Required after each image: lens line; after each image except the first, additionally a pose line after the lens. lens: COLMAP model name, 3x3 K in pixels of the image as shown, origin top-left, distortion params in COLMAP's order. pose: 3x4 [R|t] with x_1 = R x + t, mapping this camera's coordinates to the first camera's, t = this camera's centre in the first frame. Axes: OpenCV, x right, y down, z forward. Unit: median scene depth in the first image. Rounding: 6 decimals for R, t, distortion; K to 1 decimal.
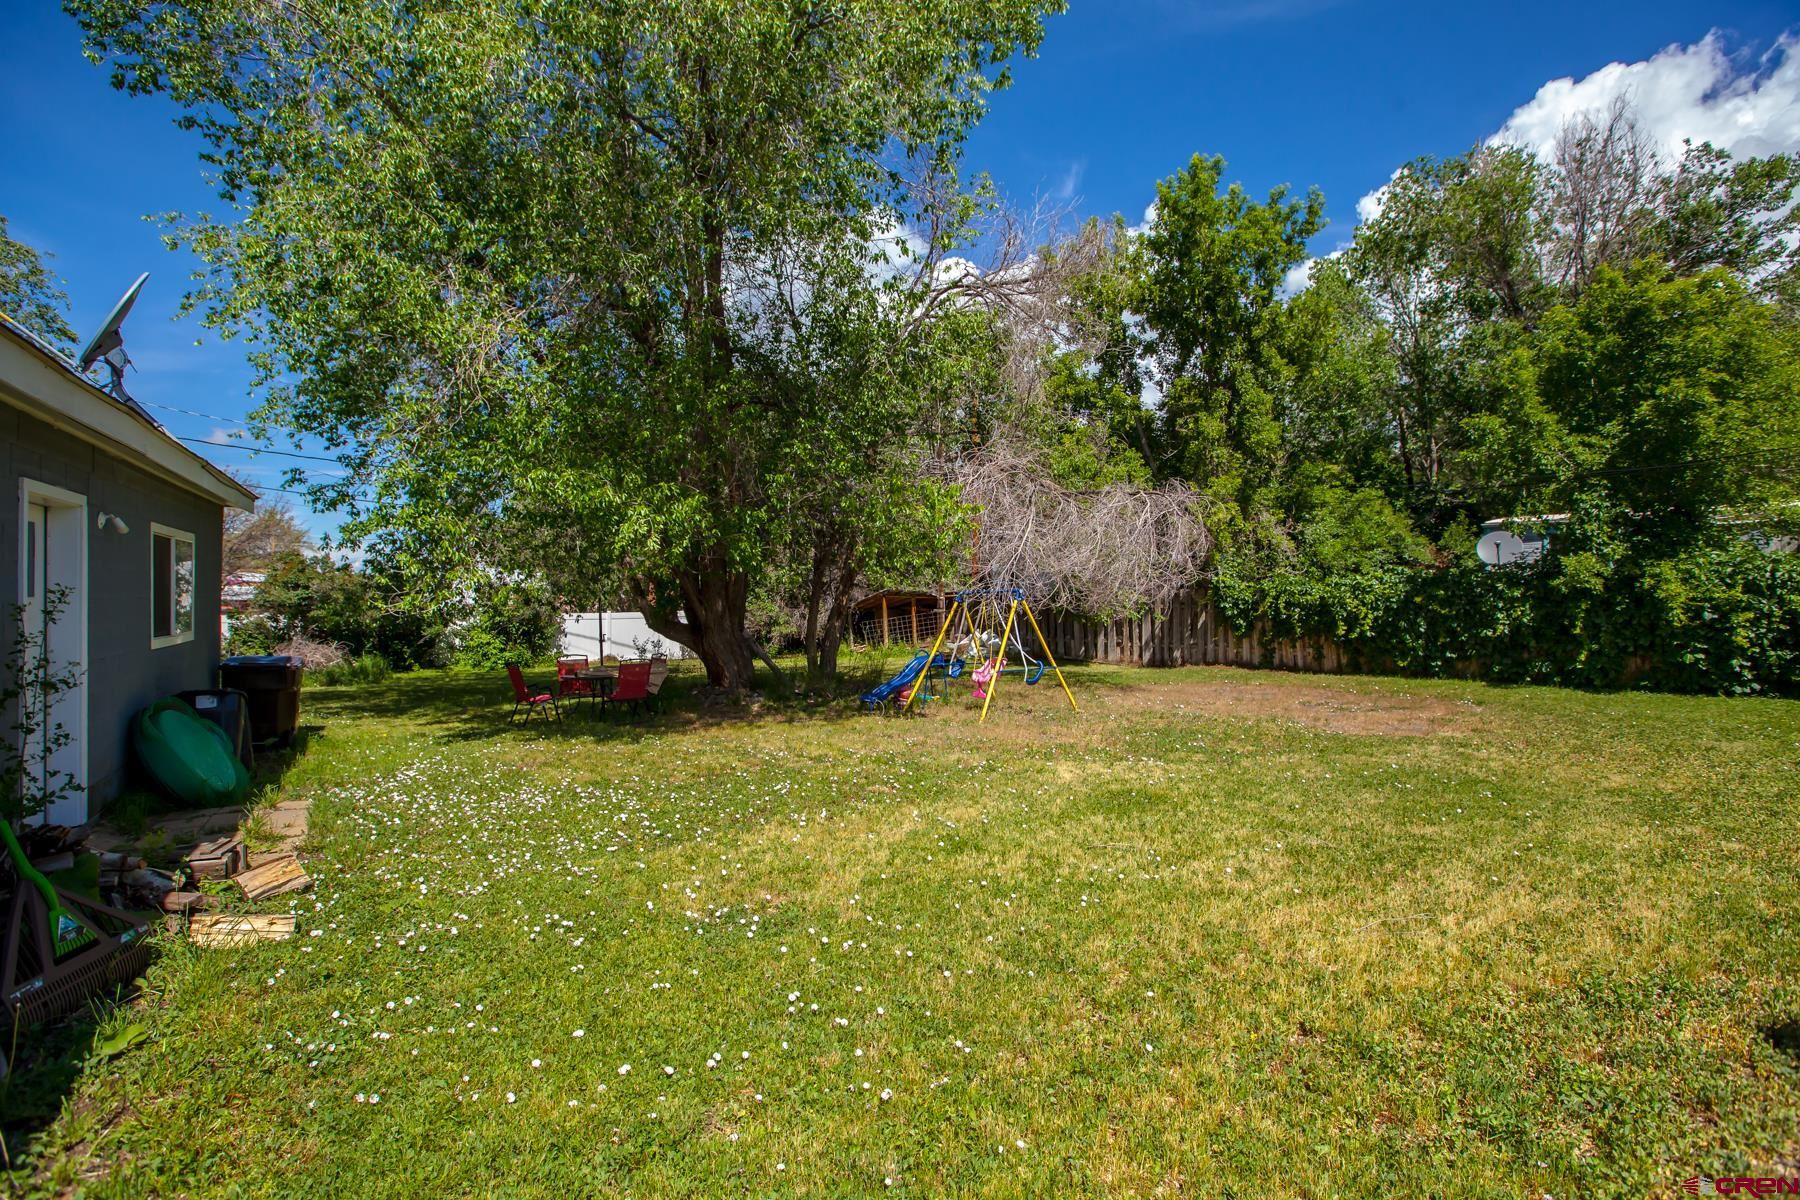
lens RADIAL K [[814.2, 0, 901.4], [0, 814.2, 599.8], [0, 0, 1]] dist [0.001128, 0.000298]
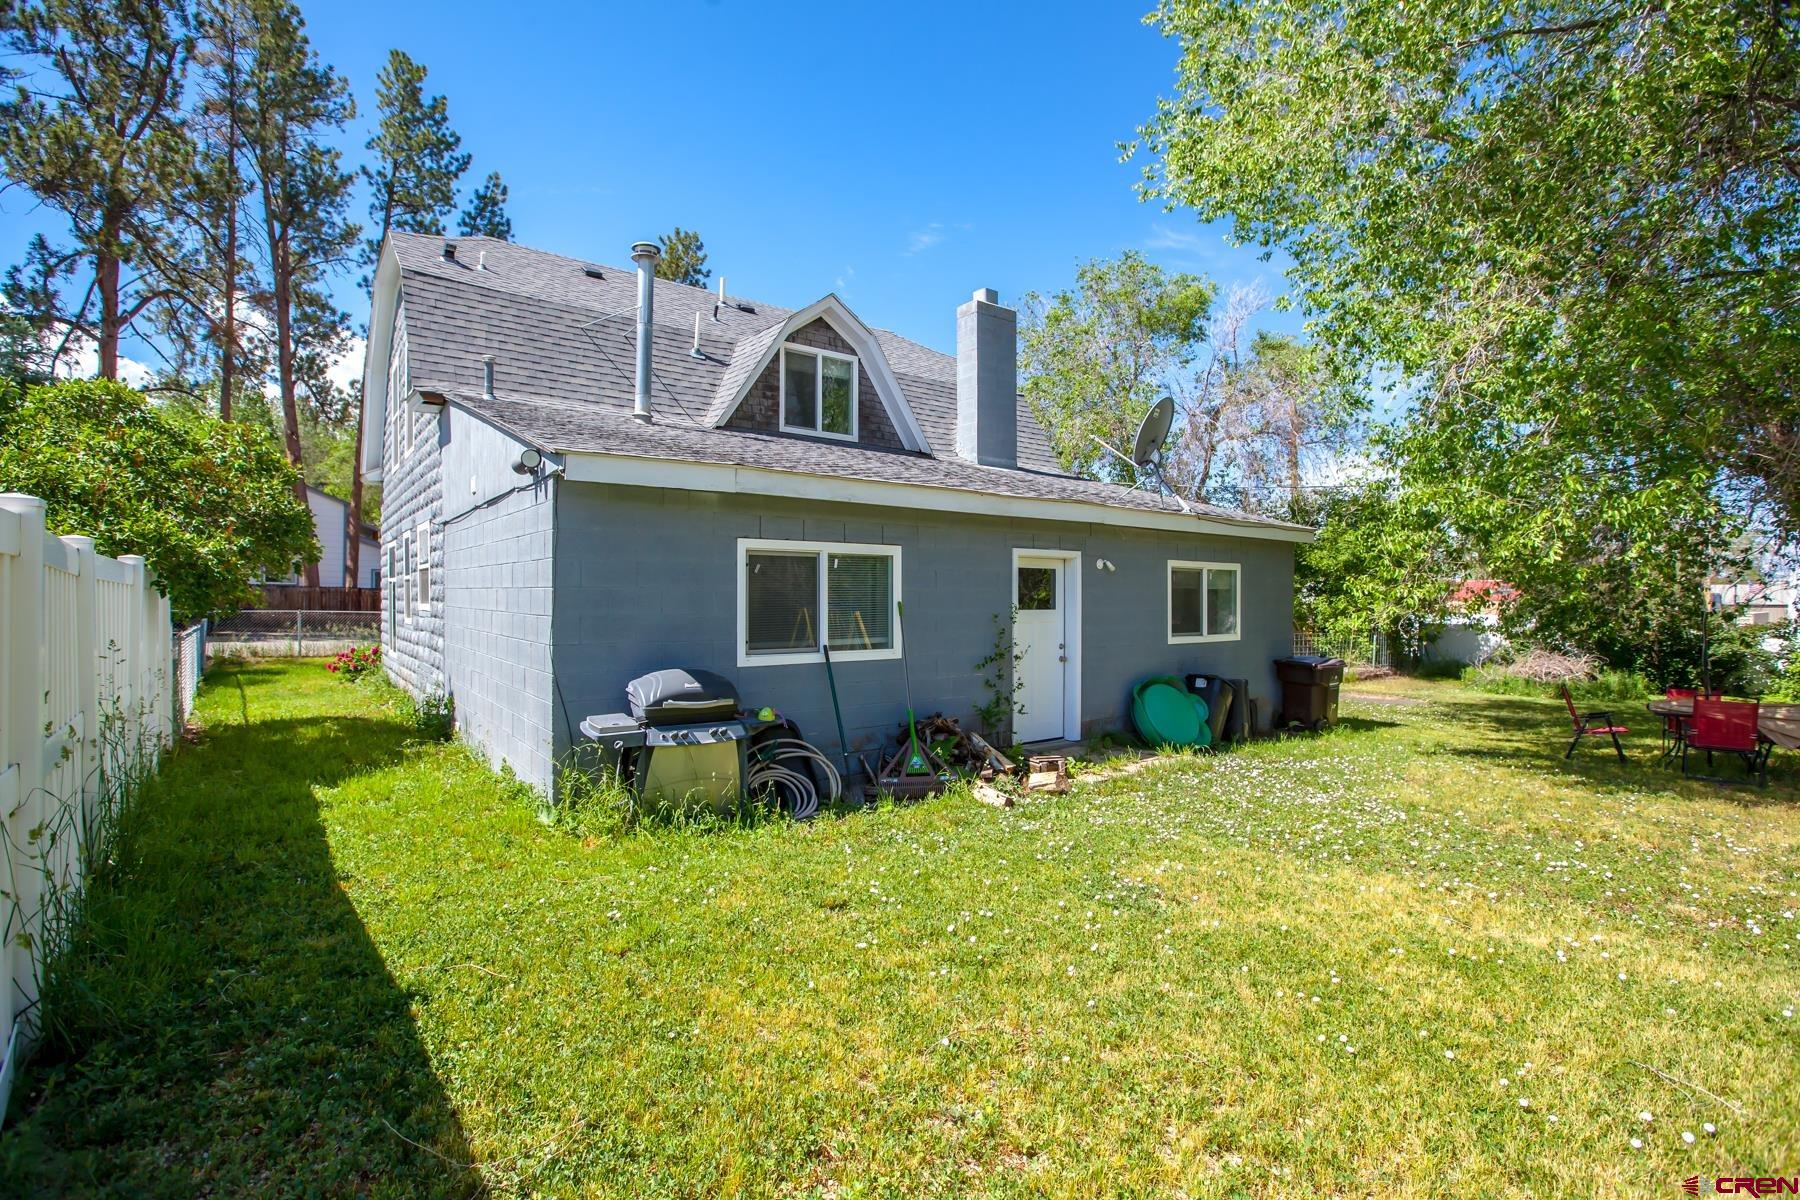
lens RADIAL K [[814.2, 0, 902.4], [0, 814.2, 603.9], [0, 0, 1]] dist [0.001128, 0.000298]
pose [[0.130864, -0.009757, -0.991352, 0.798755], [0.001569, 0.999952, -0.009634, 0.000809], [0.991399, -0.000295, 0.130873, 0.485422]]
